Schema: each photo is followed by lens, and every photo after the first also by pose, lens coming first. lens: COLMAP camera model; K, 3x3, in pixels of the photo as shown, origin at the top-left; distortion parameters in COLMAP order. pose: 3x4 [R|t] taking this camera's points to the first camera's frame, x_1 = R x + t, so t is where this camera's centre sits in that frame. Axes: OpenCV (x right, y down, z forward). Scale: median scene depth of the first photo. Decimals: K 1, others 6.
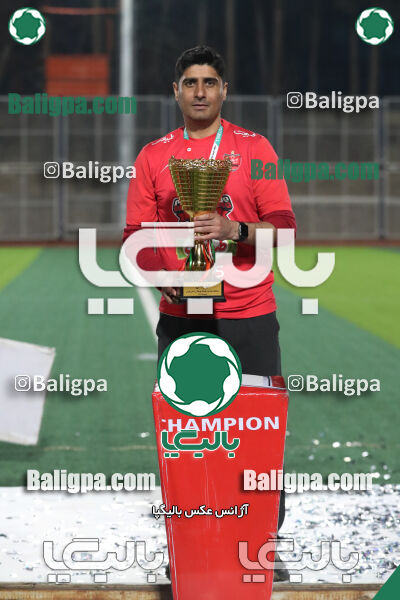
lens RADIAL K [[2574.7, 0, 198.6], [0, 2574.7, 297.3], [0, 0, 1]] dist [-0.223363, 0.000000]
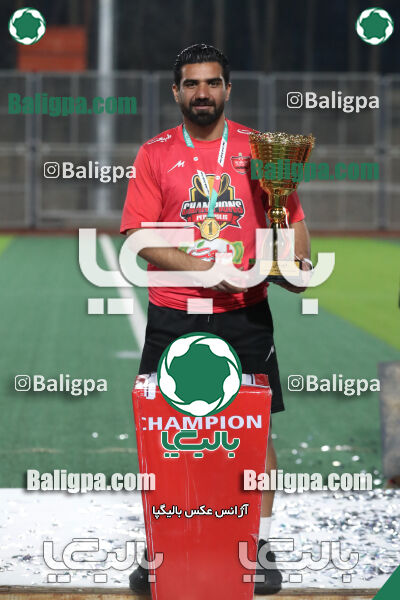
lens RADIAL K [[2991.0, 0, 215.4], [0, 2991.0, 321.0], [0, 0, 1]] dist [0.401613, 0.000000]
pose [[0.999911, 0.008274, 0.010431, 0.001374], [-0.008381, 0.999912, 0.010257, -0.000578], [-0.010346, -0.010343, 0.999893, -0.117243]]
